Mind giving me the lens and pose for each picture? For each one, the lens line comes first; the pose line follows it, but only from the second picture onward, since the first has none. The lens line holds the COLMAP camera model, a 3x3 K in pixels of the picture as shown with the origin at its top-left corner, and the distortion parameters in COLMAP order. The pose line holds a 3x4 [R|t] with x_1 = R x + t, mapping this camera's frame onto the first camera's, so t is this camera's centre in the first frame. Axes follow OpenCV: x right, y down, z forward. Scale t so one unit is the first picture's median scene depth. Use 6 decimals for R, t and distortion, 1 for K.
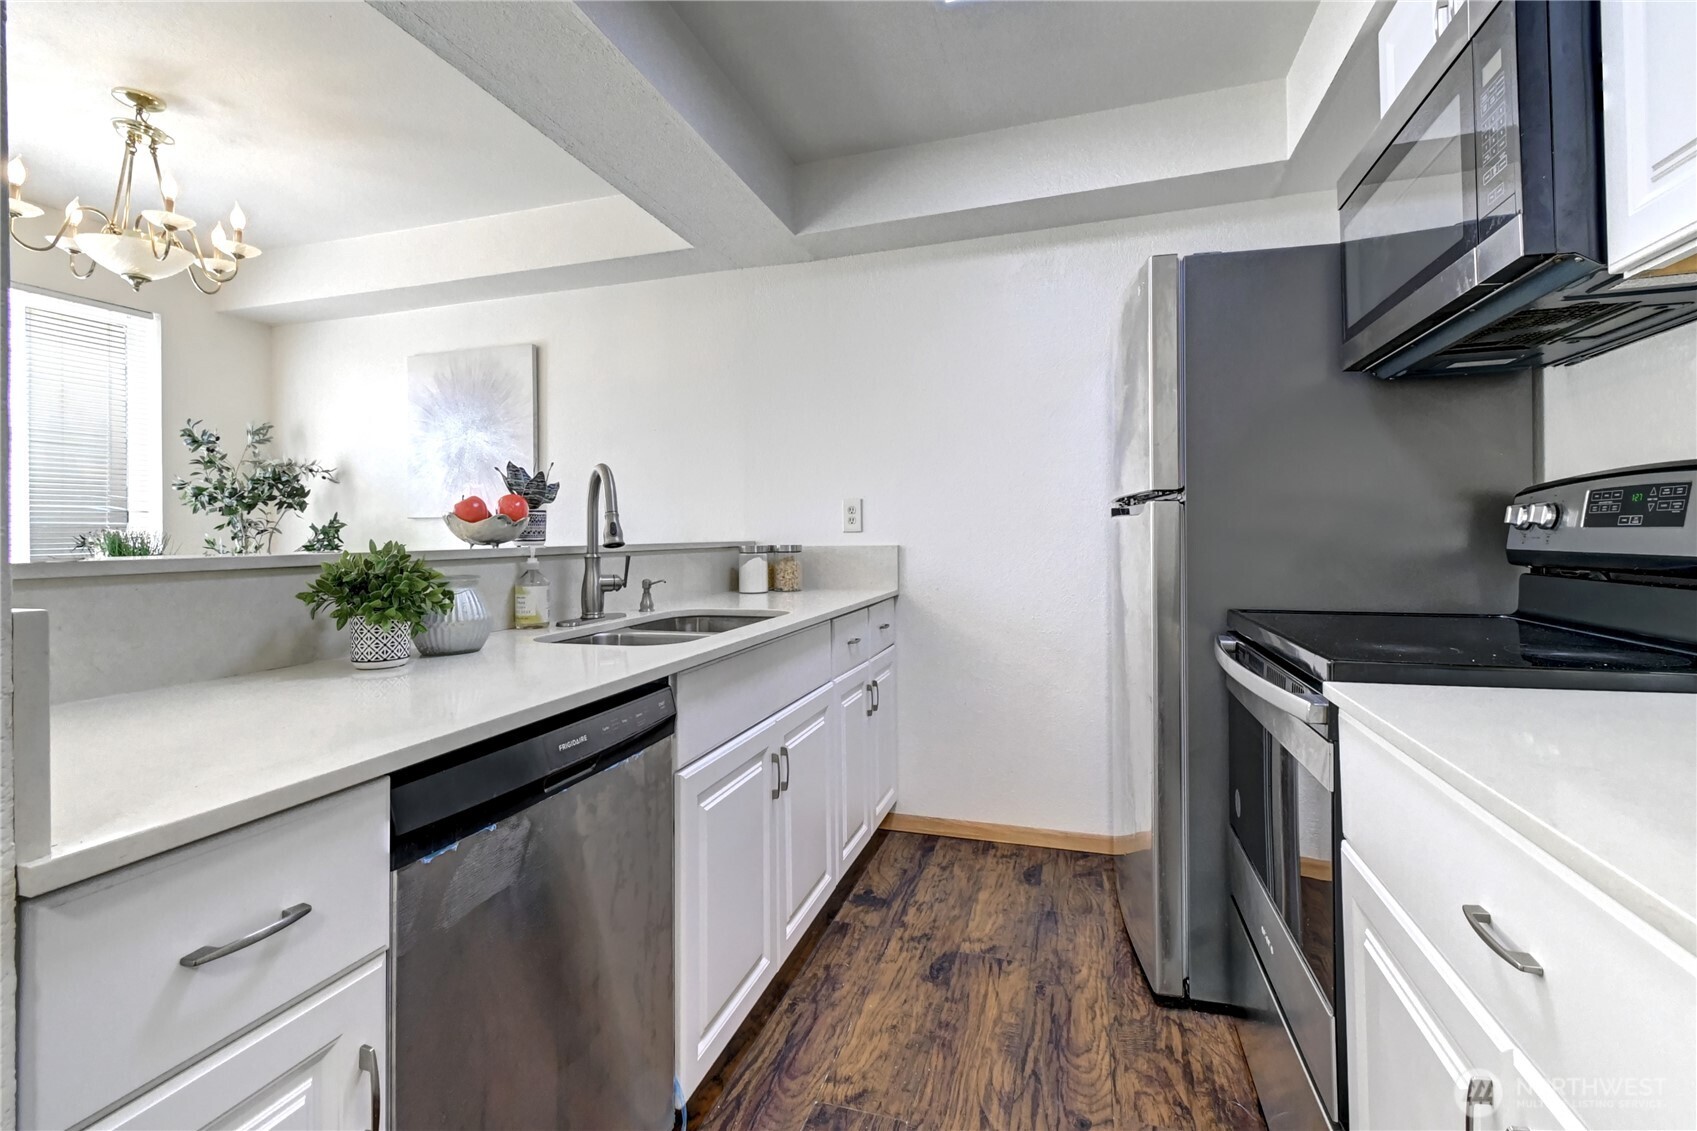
lens RADIAL K [[770.1, 0, 792.5], [0, 770.1, 503.5], [0, 0, 1]] dist [0.005975, -0.001497]
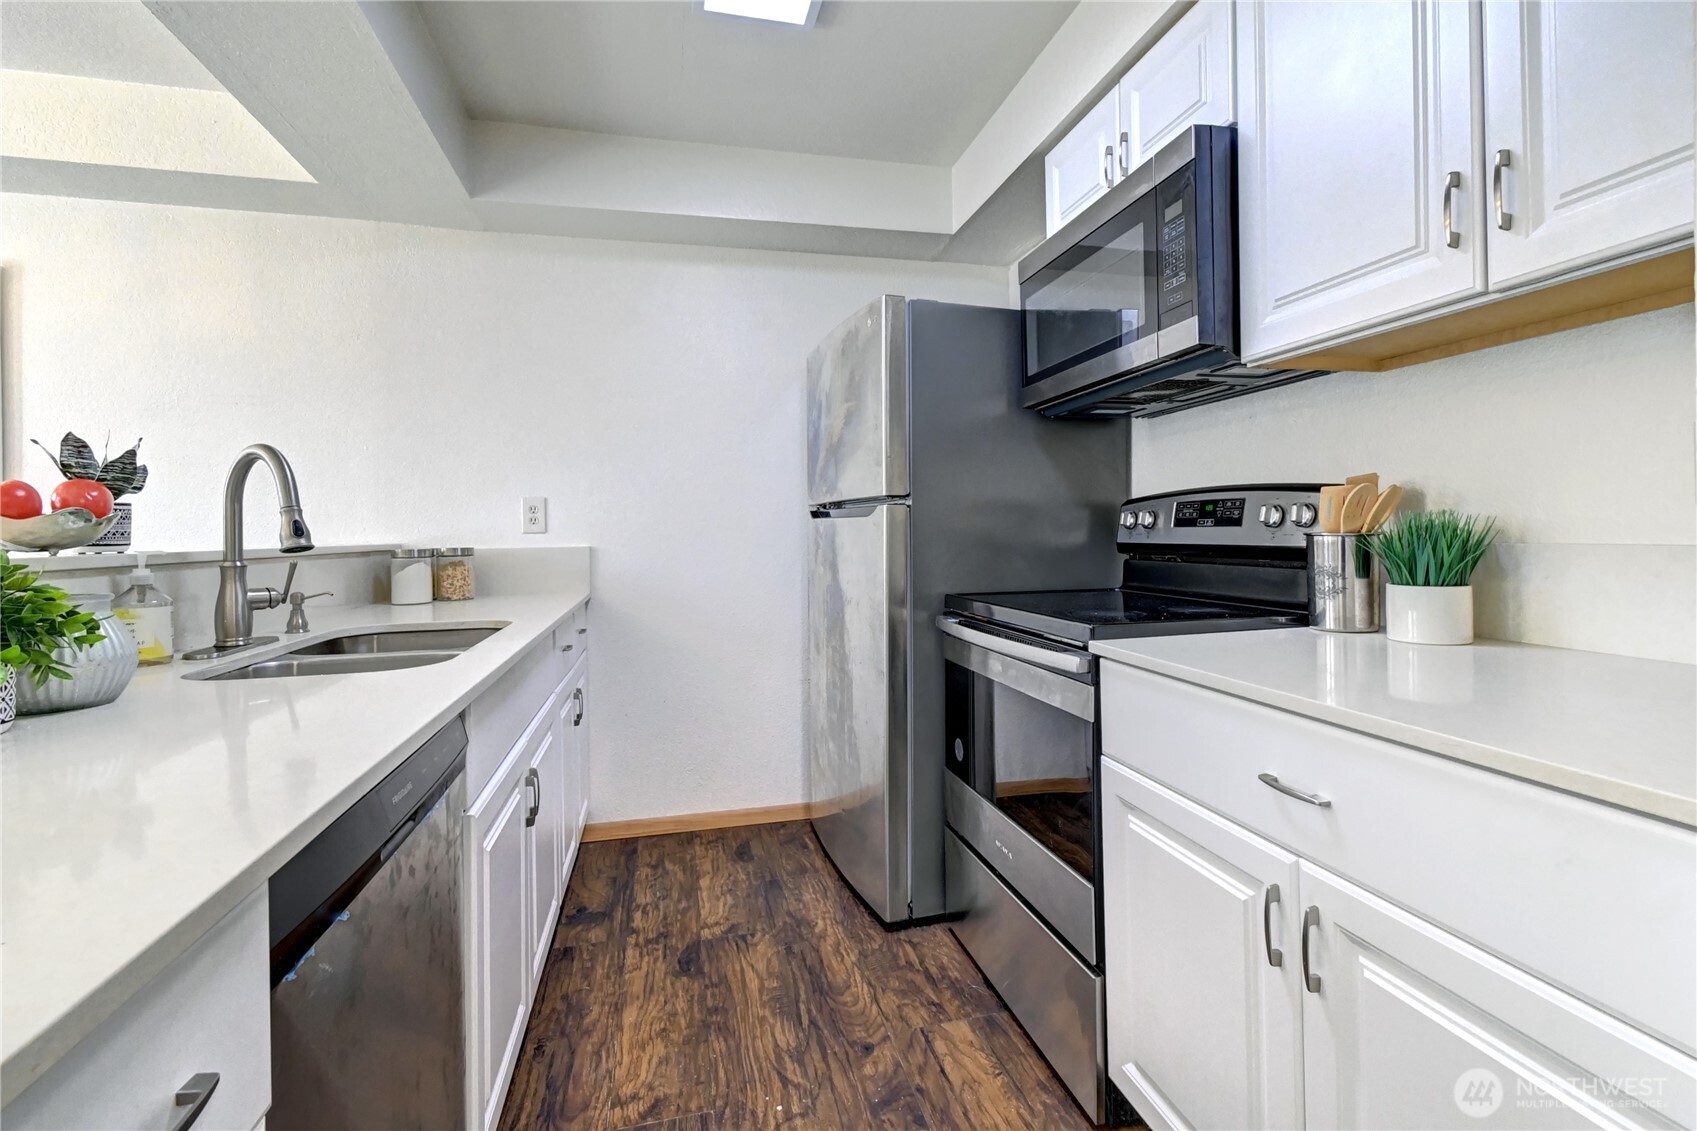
lens RADIAL K [[770.1, 0, 807.3], [0, 770.1, 514.1], [0, 0, 1]] dist [0.005975, -0.001497]
pose [[0.848842, 0.011425, 0.528523, -0.255726], [-0.016912, 0.999842, 0.005548, 0.006354], [-0.528376, -0.013648, 0.848901, 0.071749]]
